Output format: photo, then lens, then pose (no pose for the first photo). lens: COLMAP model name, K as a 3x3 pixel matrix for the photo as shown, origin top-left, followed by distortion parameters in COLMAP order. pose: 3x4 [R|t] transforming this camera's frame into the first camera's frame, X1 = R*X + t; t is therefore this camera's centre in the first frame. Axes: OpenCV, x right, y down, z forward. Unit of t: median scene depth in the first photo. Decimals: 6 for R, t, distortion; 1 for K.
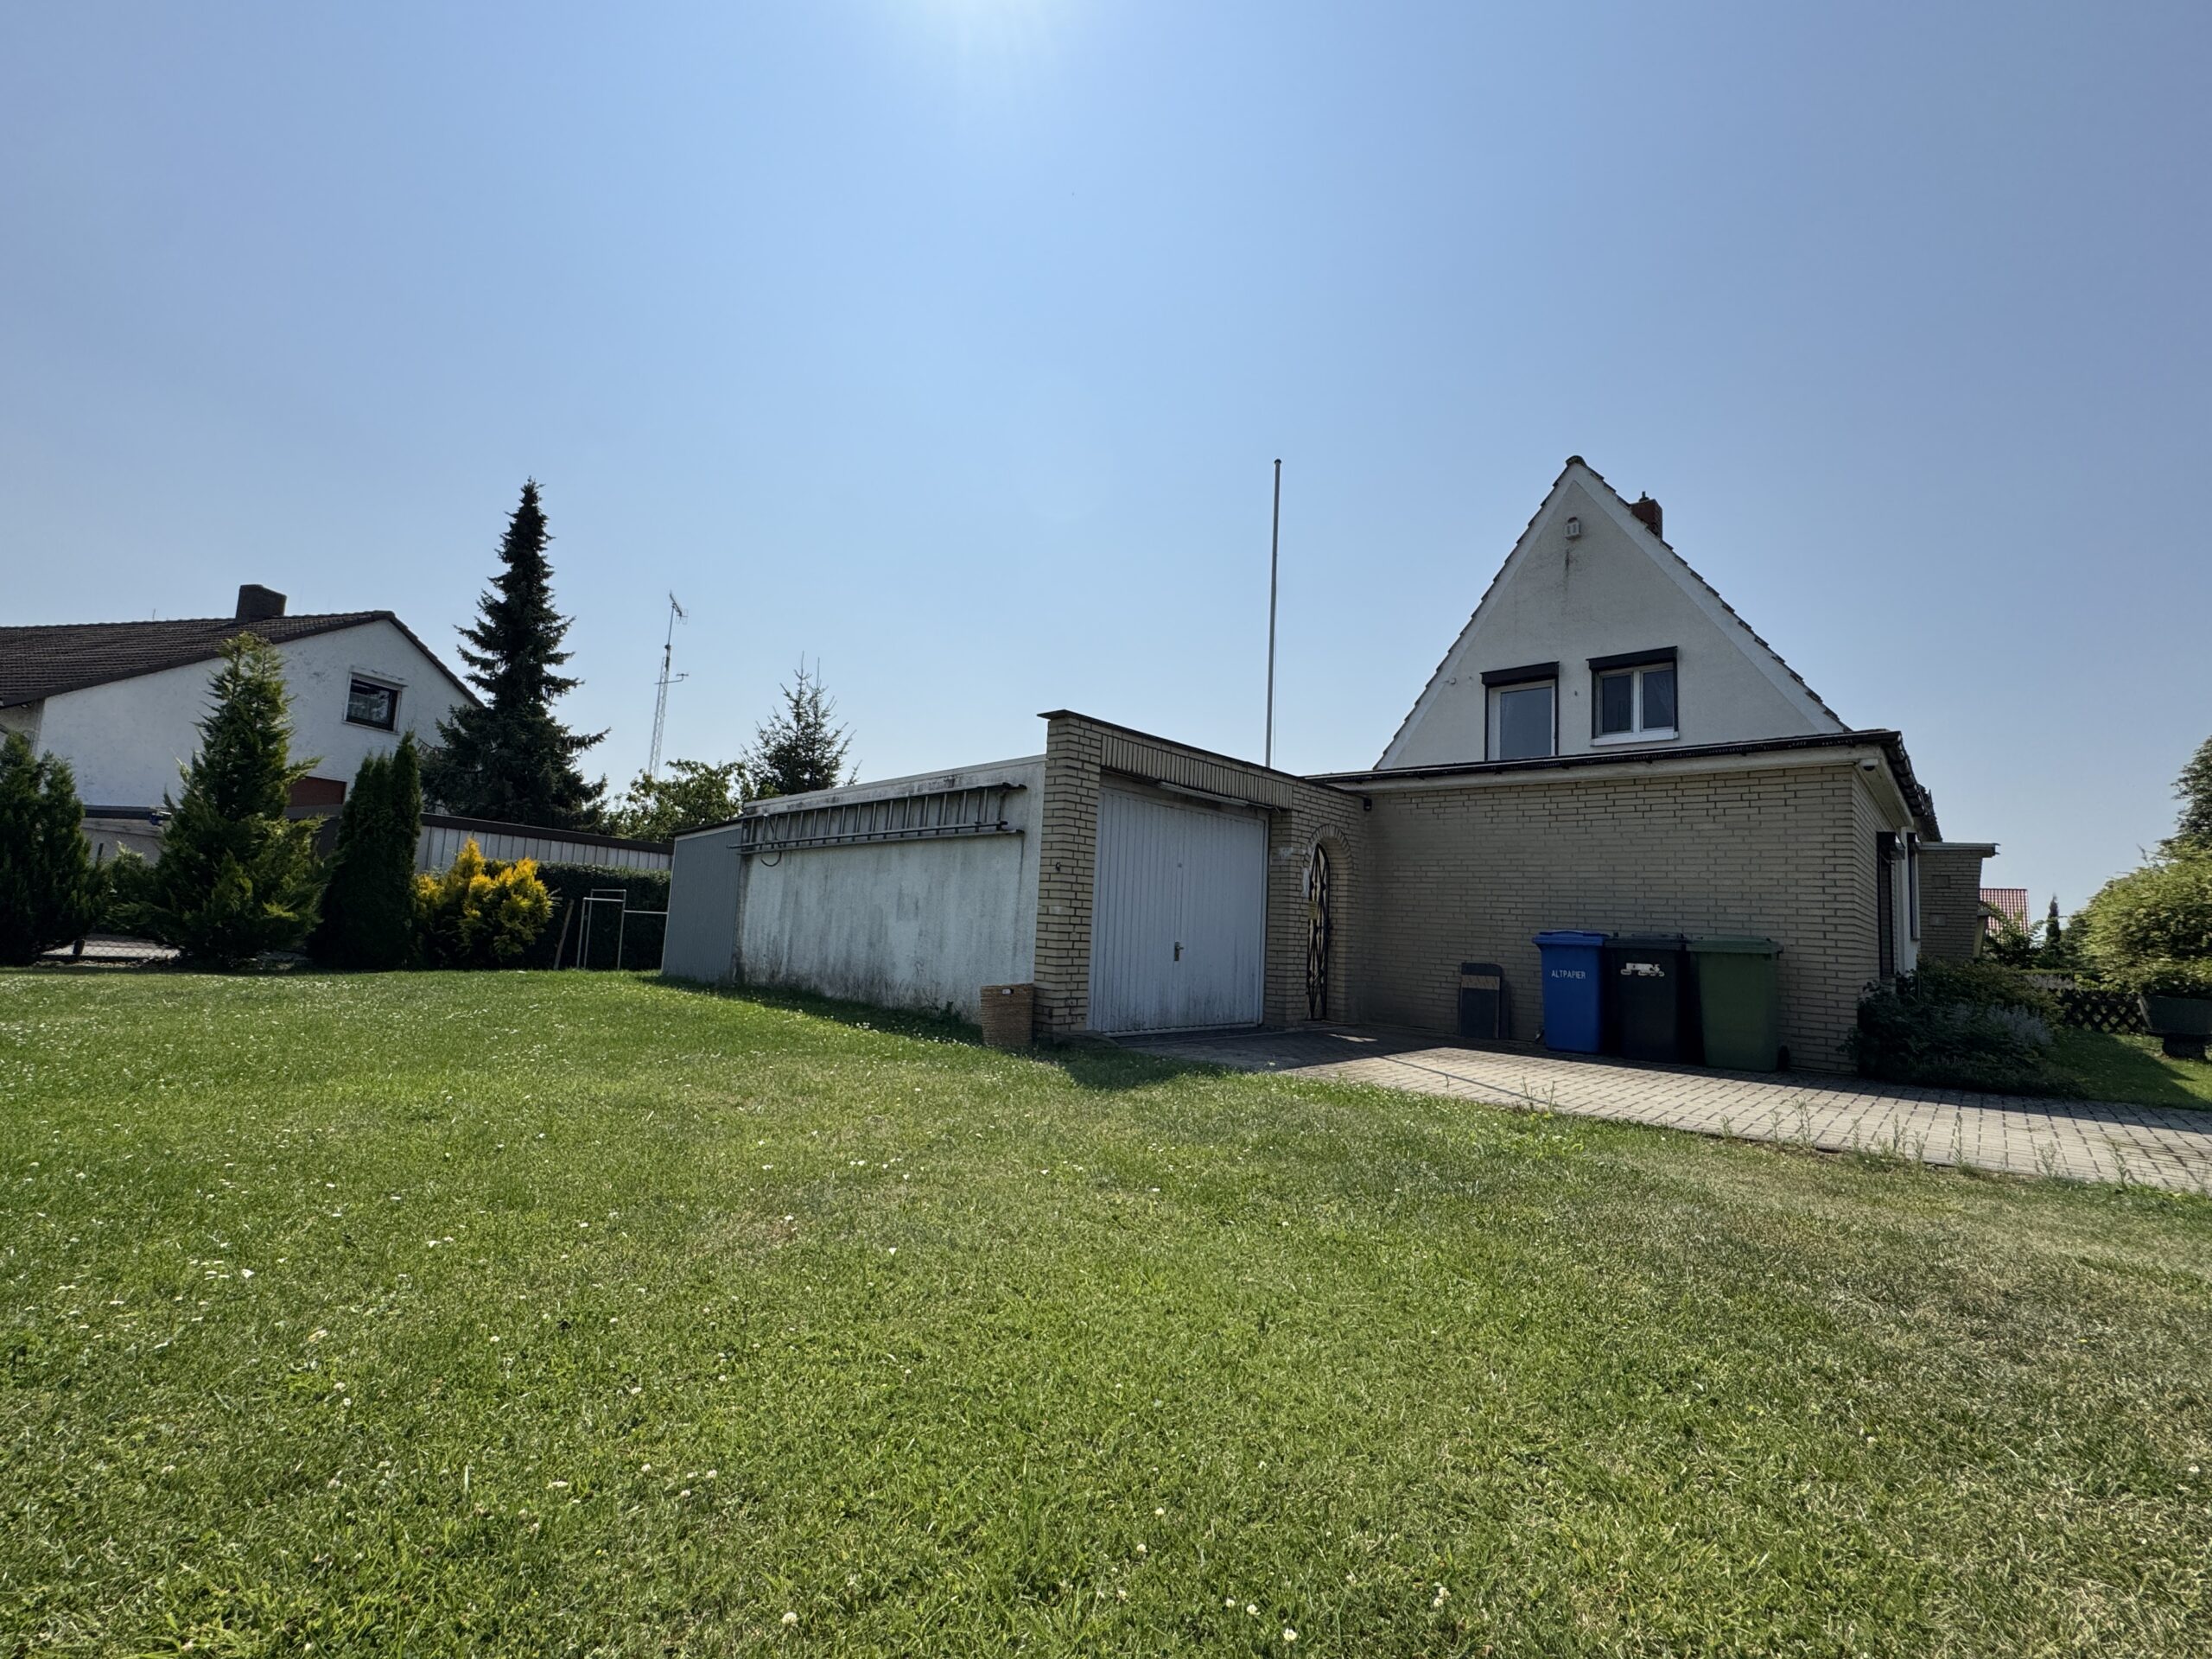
lens RADIAL K [[932.7, 0, 1104.6], [0, 932.7, 827.7], [0, 0, 1]] dist [-0.002274, -0.000022]
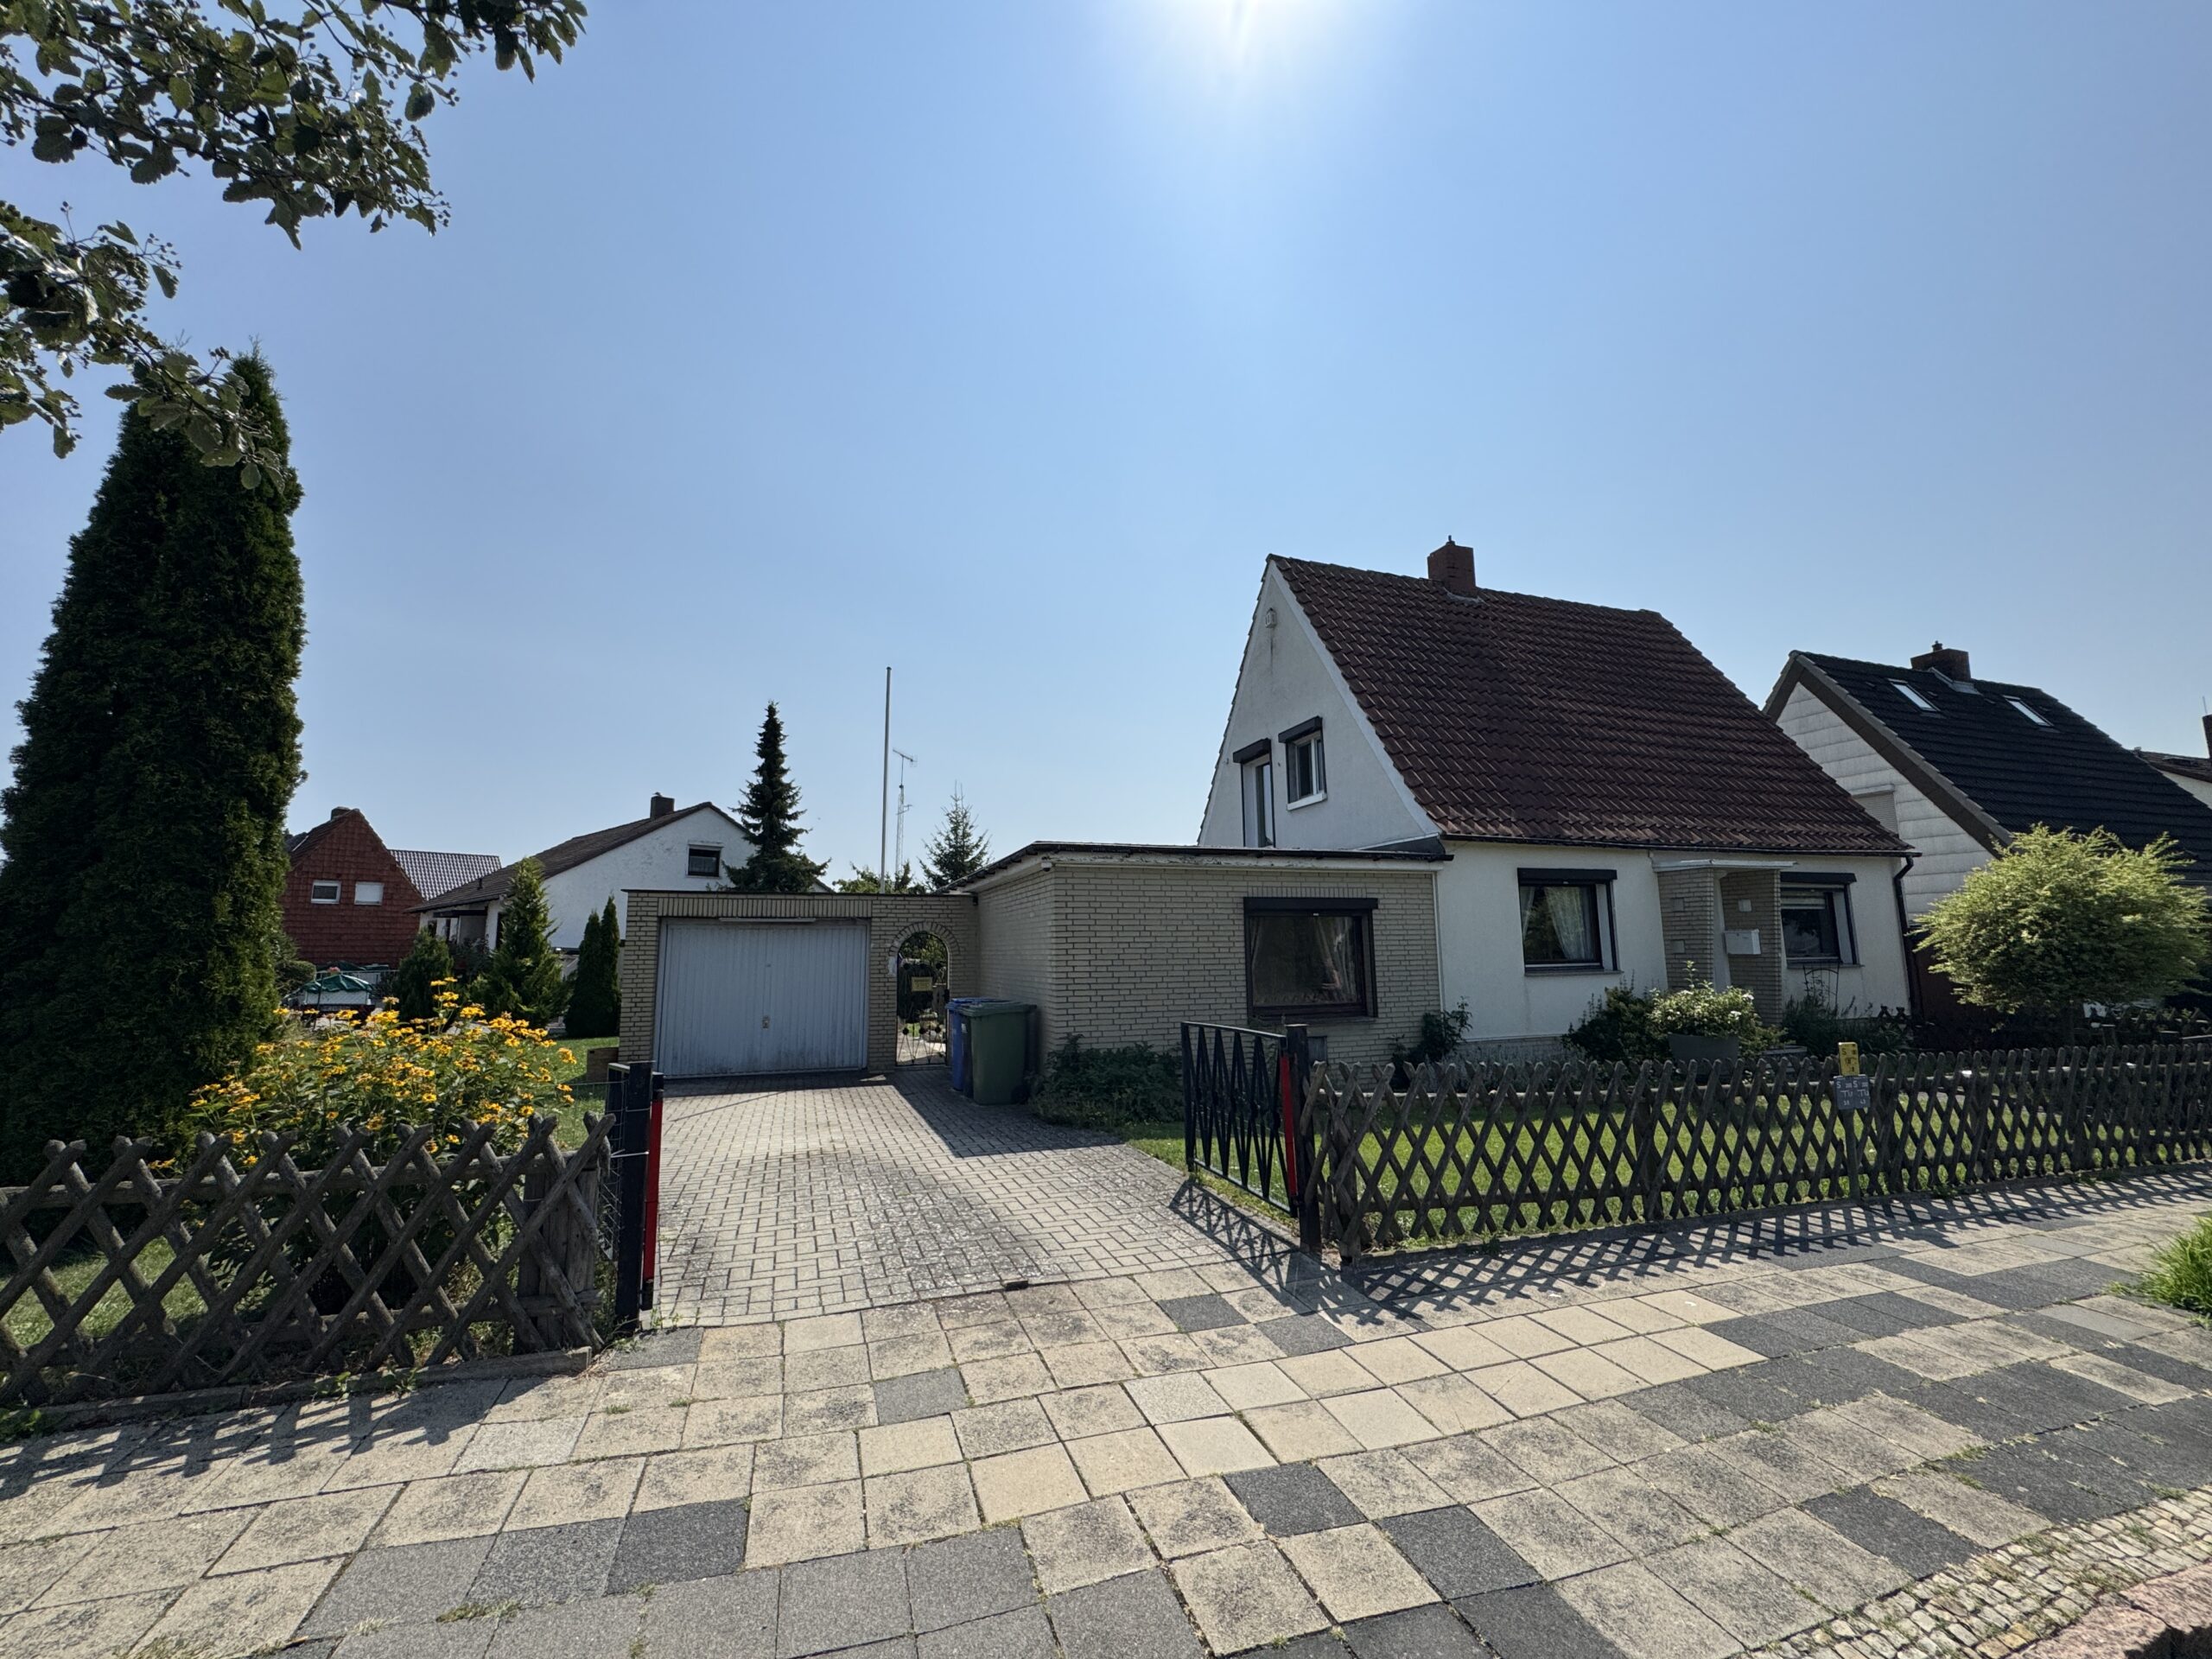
lens RADIAL K [[882.2, 0, 1102.0], [0, 882.2, 828.5], [0, 0, 1]] dist [-0.002738, 0.000453]
pose [[0.883776, -0.126791, -0.450405, 0.833784], [0.104374, 0.991753, -0.074382, -0.012015], [0.456121, 0.018727, 0.889721, -0.037631]]
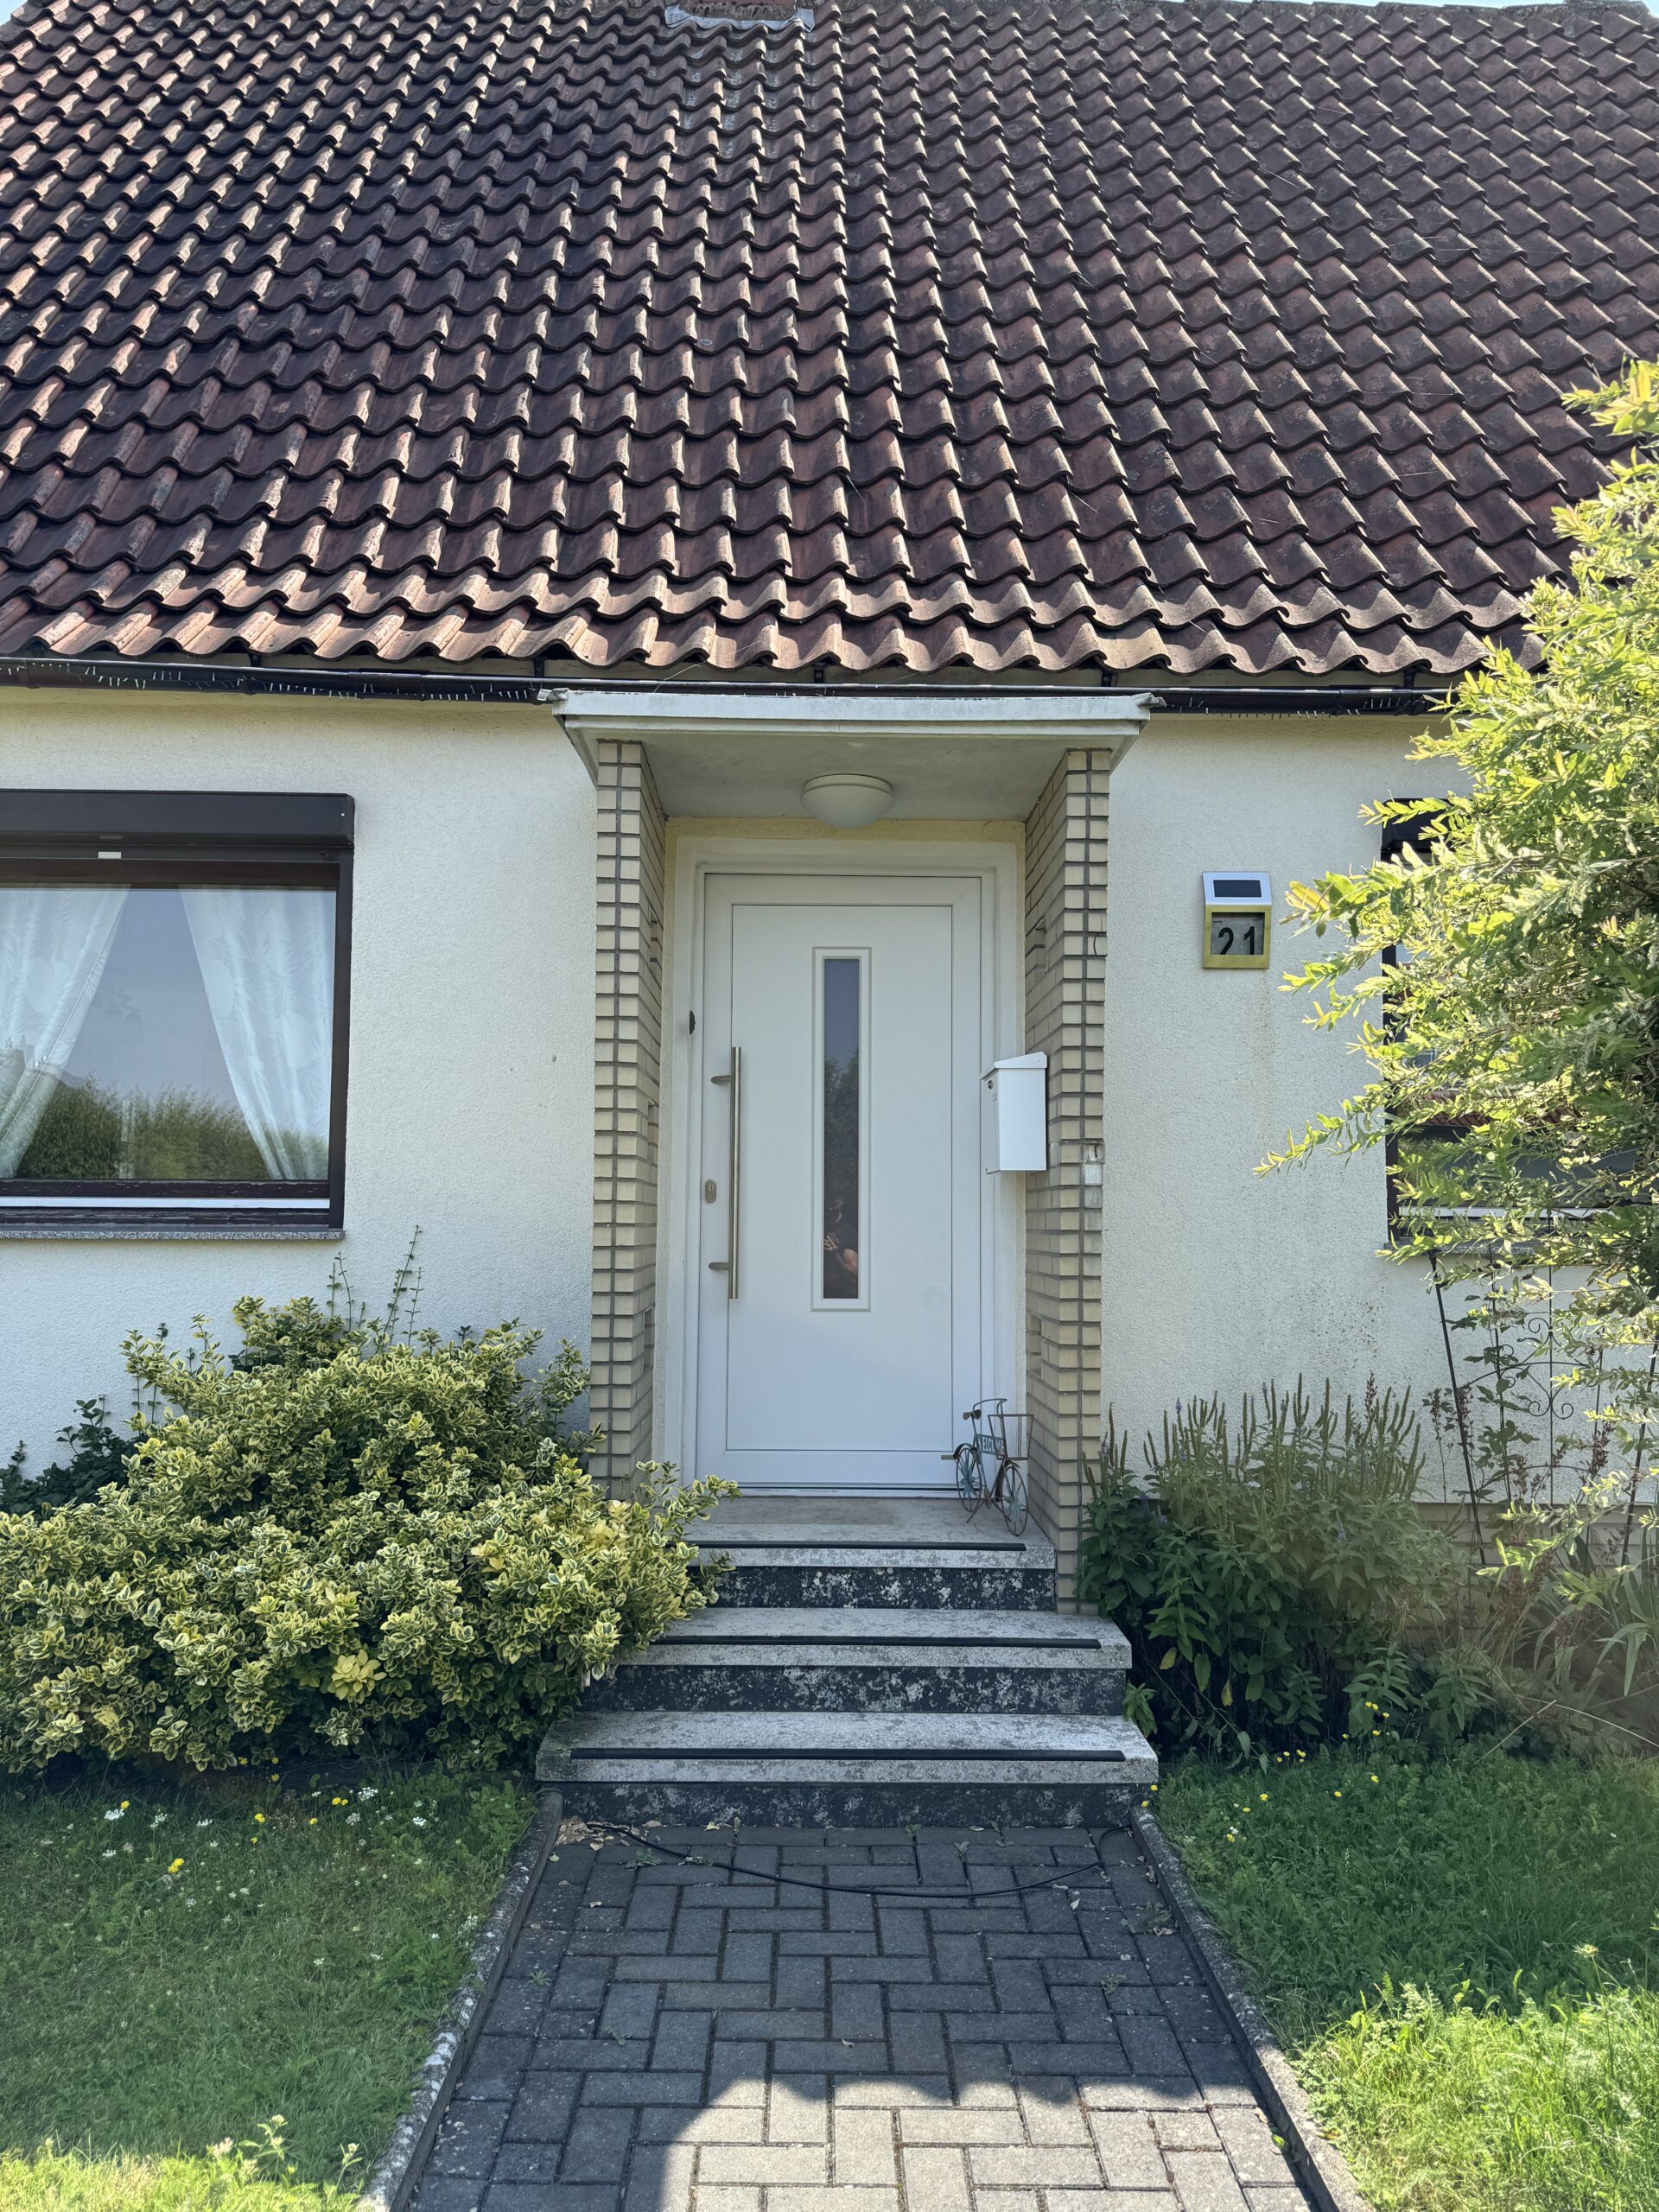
lens RADIAL K [[1555.8, 0, 829.5], [0, 1555.8, 1106.0], [0, 0, 1]] dist [0.085633, -0.132105]
pose [[0.694070, -0.101691, -0.712690, 1.224104], [0.096685, 0.994172, -0.047695, 0.120028], [0.713386, -0.035802, 0.699856, 0.831583]]
